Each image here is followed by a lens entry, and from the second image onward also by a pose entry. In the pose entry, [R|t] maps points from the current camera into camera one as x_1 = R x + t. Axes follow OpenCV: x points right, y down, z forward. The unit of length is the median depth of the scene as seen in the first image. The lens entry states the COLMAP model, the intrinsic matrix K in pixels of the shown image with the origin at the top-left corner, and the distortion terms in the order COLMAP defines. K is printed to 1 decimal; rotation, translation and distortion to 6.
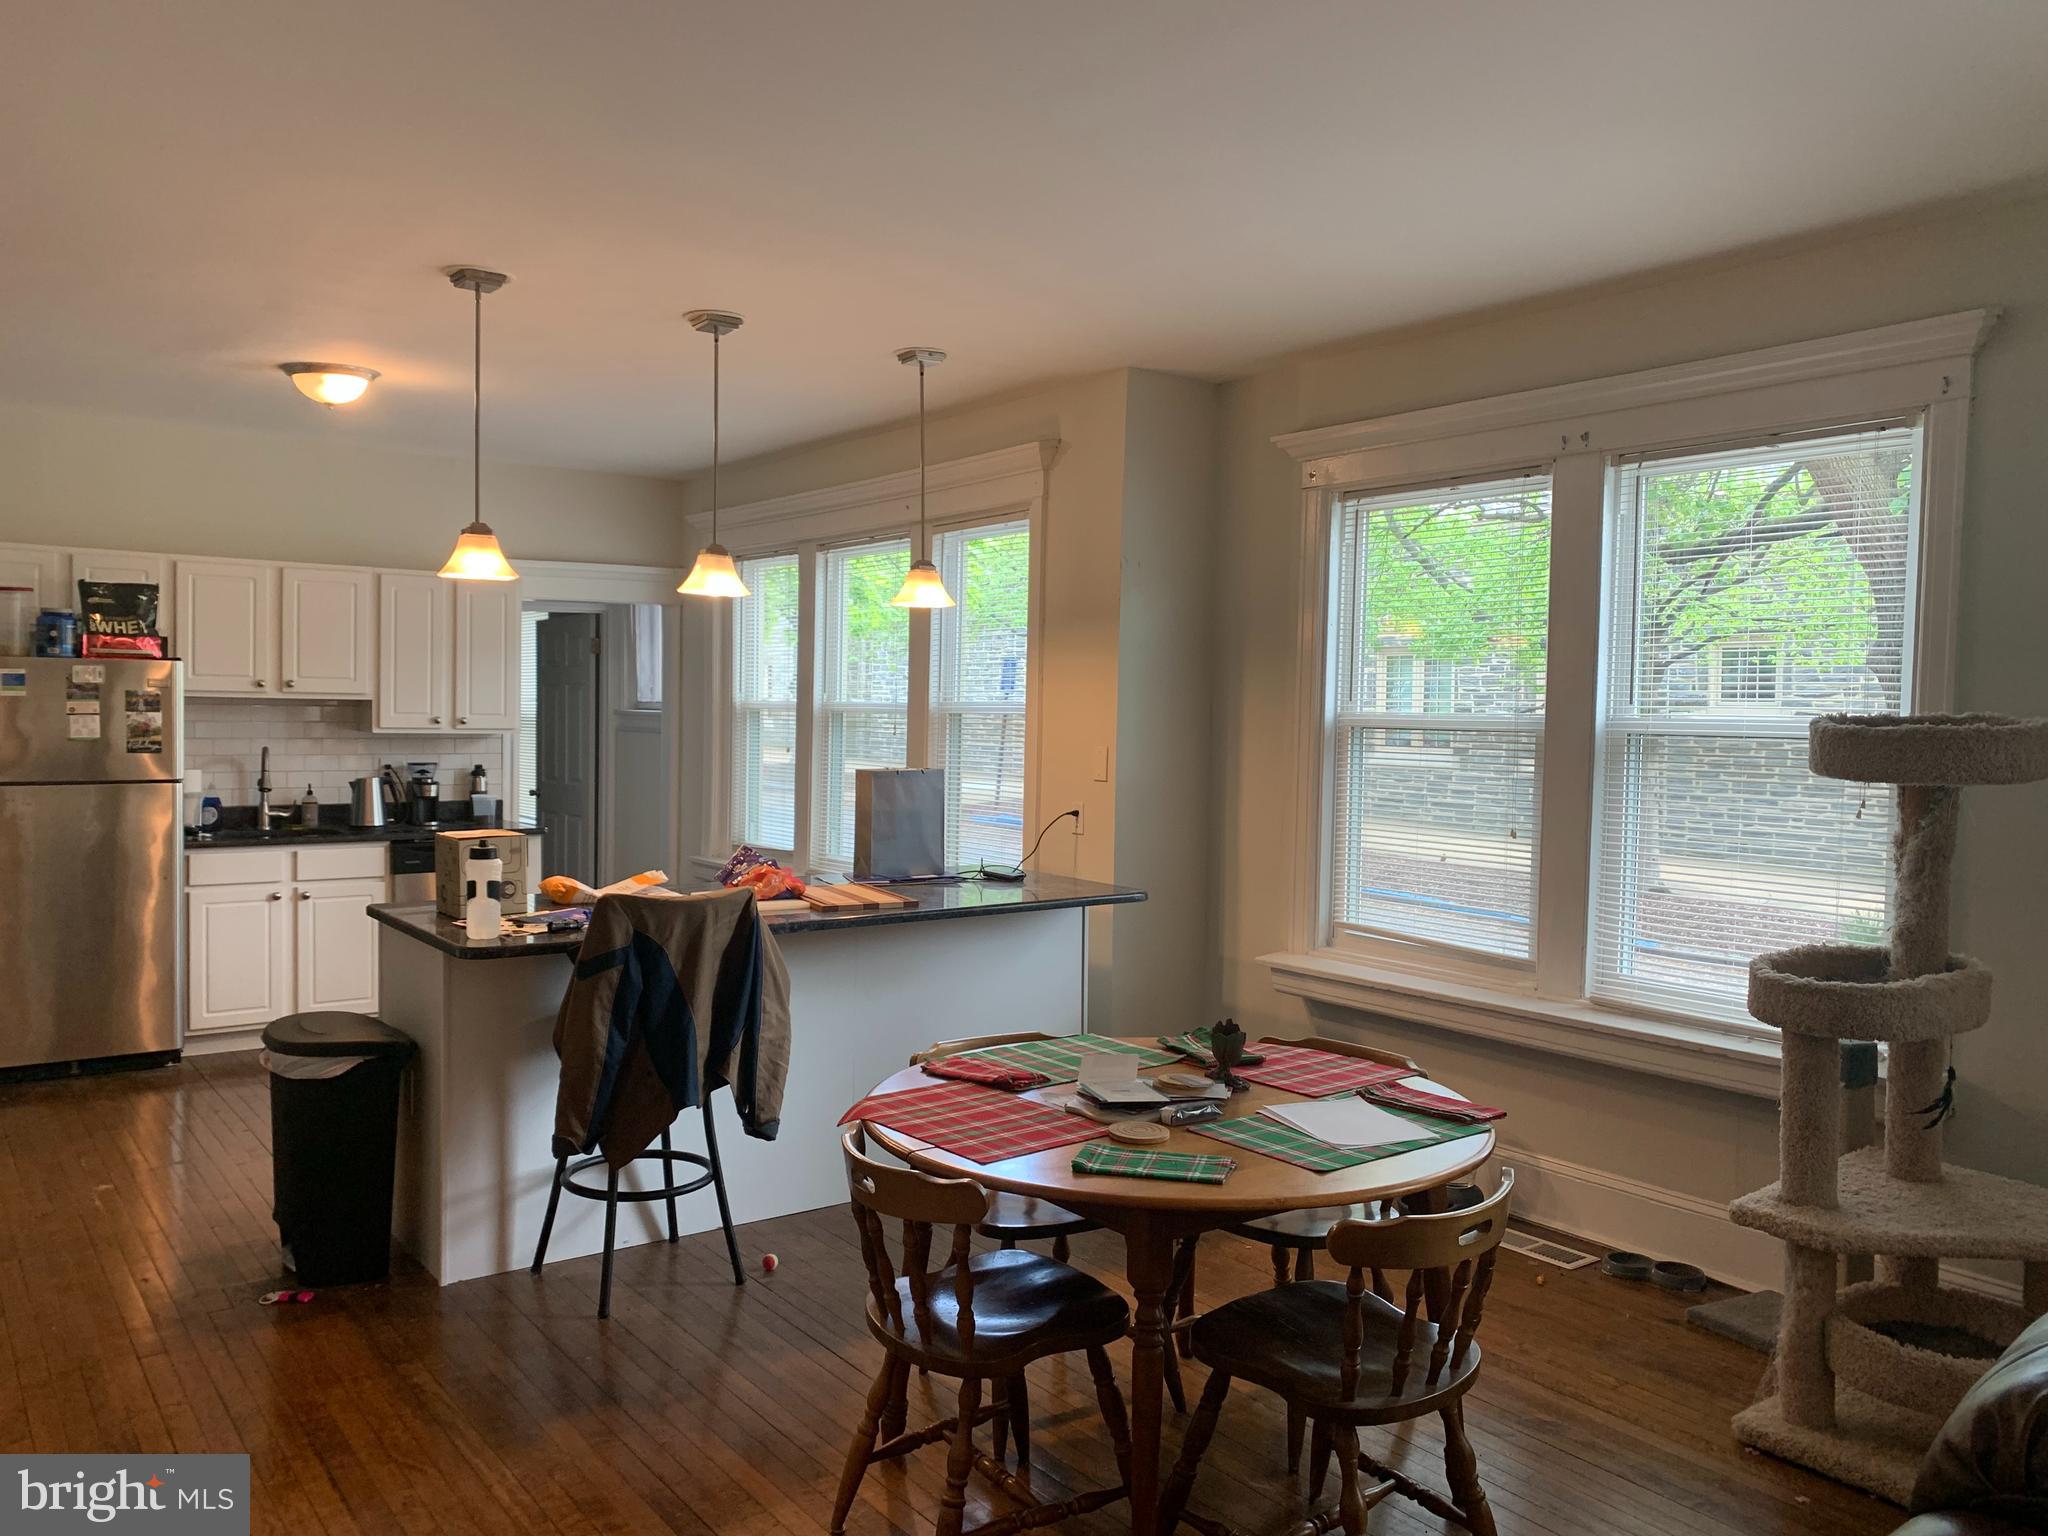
lens RADIAL K [[1578.6, 0, 1010.6], [0, 1578.6, 761.0], [0, 0, 1]] dist [-0.004382, -0.006854]
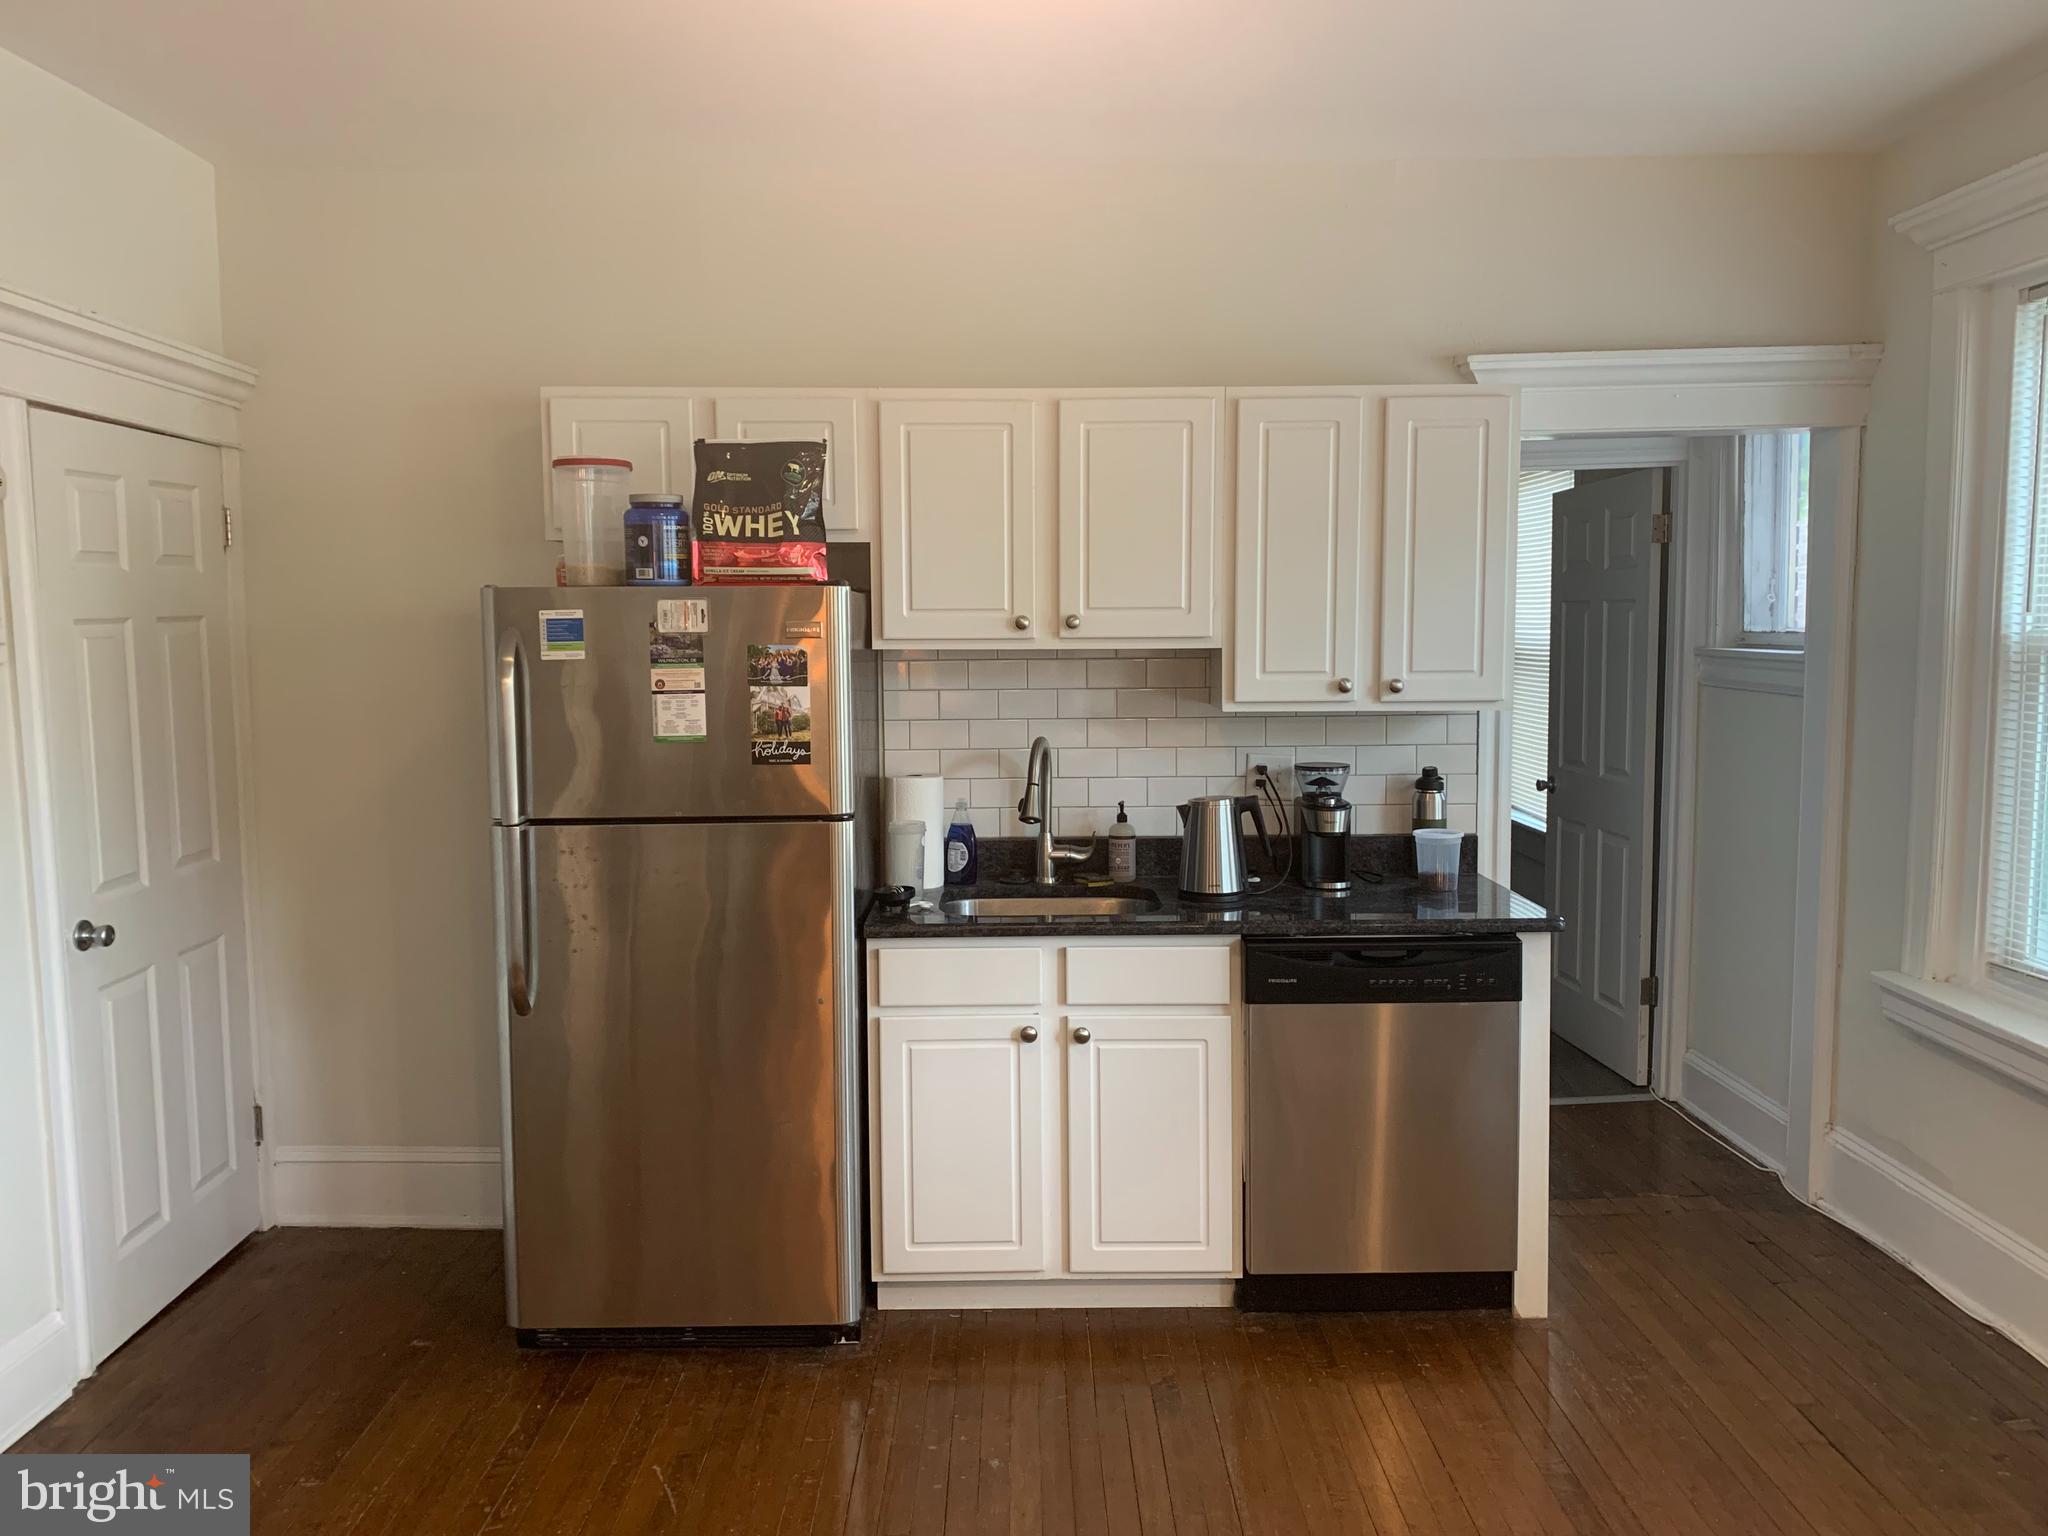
lens RADIAL K [[1578.6, 0, 1009.6], [0, 1578.6, 747.2], [0, 0, 1]] dist [-0.004382, -0.006854]
pose [[0.809982, 0.031610, -0.585603, -0.160663], [-0.000420, 0.998577, 0.053320, -0.034409], [0.586455, -0.042942, 0.808843, 0.550216]]
